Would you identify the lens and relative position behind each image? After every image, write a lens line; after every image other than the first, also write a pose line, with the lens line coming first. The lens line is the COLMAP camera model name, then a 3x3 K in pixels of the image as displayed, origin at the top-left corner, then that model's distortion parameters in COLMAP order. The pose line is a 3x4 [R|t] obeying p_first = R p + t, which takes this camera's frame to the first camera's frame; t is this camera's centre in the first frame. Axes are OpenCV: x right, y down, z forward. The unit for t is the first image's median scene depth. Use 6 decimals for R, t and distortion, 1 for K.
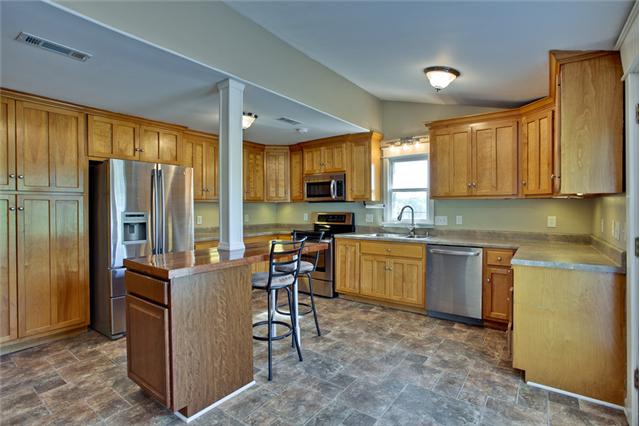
lens RADIAL K [[321.7, 0, 316.6], [0, 321.7, 193.2], [0, 0, 1]] dist [-0.012986, 0.000722]
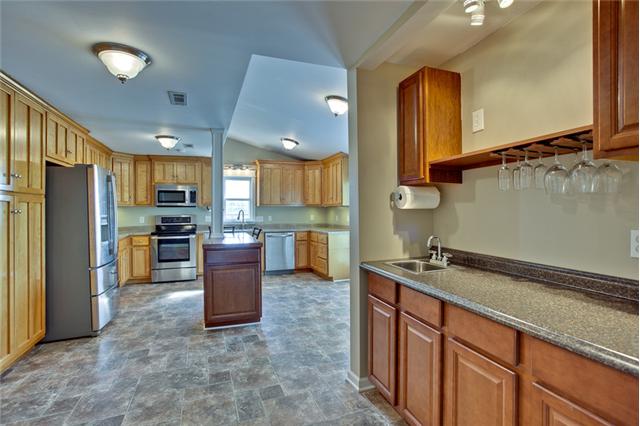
lens RADIAL K [[293.1, 0, 319.1], [0, 293.1, 211.8], [0, 0, 1]] dist [0.005123, 0.001596]
pose [[0.559993, -0.002178, 0.828494, -0.620631], [-0.033125, 0.999138, 0.025017, -0.000260], [-0.827835, -0.041453, 0.559438, -0.087587]]
